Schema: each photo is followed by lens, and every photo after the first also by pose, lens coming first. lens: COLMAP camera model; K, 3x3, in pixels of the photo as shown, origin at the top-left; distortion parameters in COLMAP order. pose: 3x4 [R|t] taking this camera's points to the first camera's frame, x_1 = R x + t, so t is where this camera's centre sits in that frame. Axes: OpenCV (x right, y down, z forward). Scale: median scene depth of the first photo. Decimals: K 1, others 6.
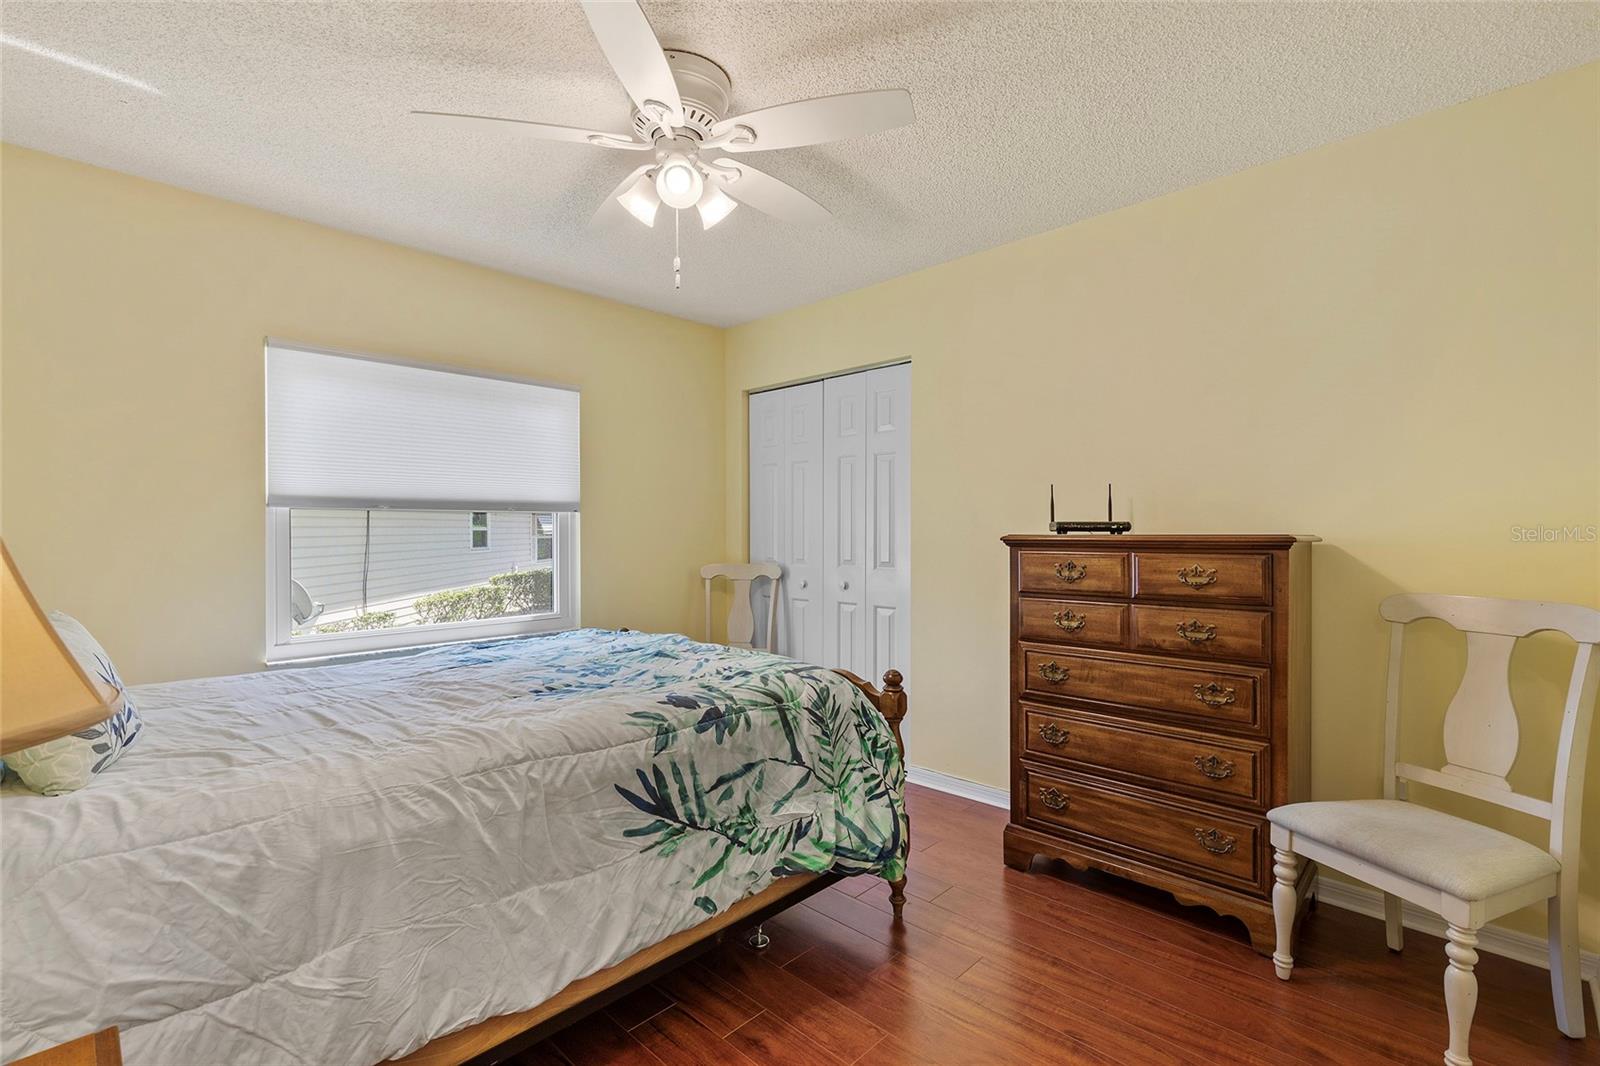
lens RADIAL K [[719.5, 0, 799.4], [0, 719.5, 525.9], [0, 0, 1]] dist [0.004108, 0.000355]
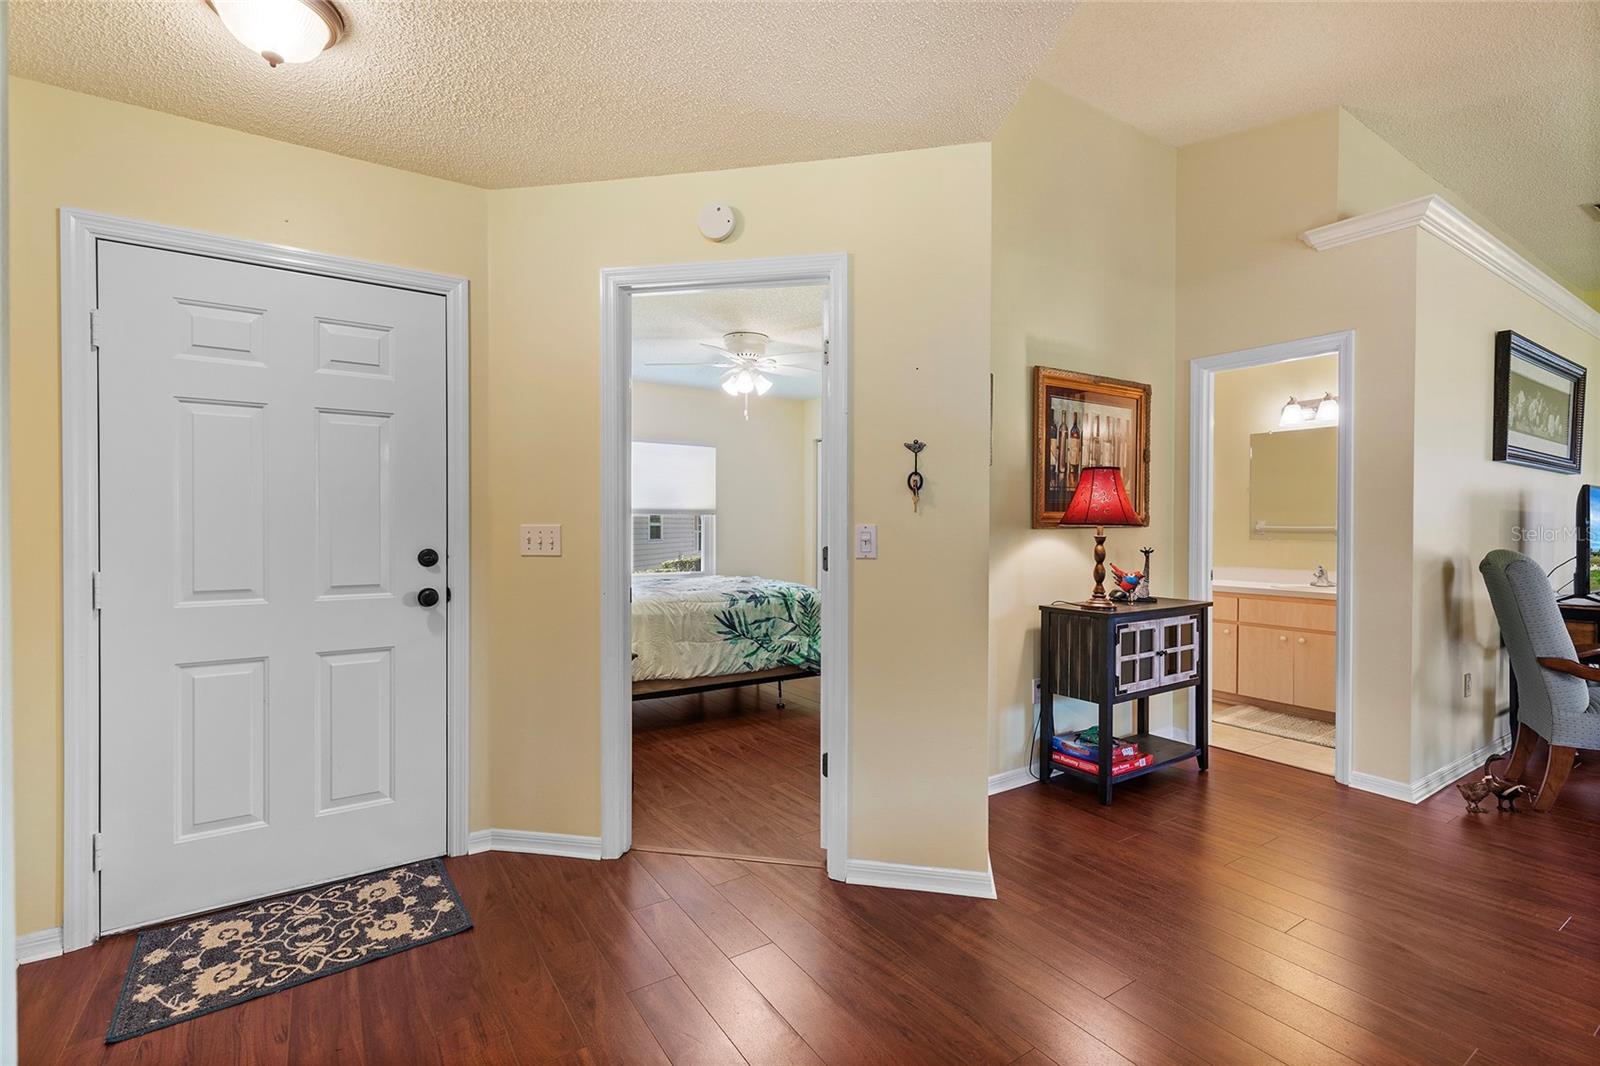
lens RADIAL K [[719.5, 0, 799.4], [0, 719.5, 525.9], [0, 0, 1]] dist [0.004108, 0.000355]
pose [[0.977240, 0.006094, -0.212048, 0.576661], [-0.005318, 0.999977, 0.004228, -0.001292], [0.212069, -0.003004, 0.977250, -1.458382]]
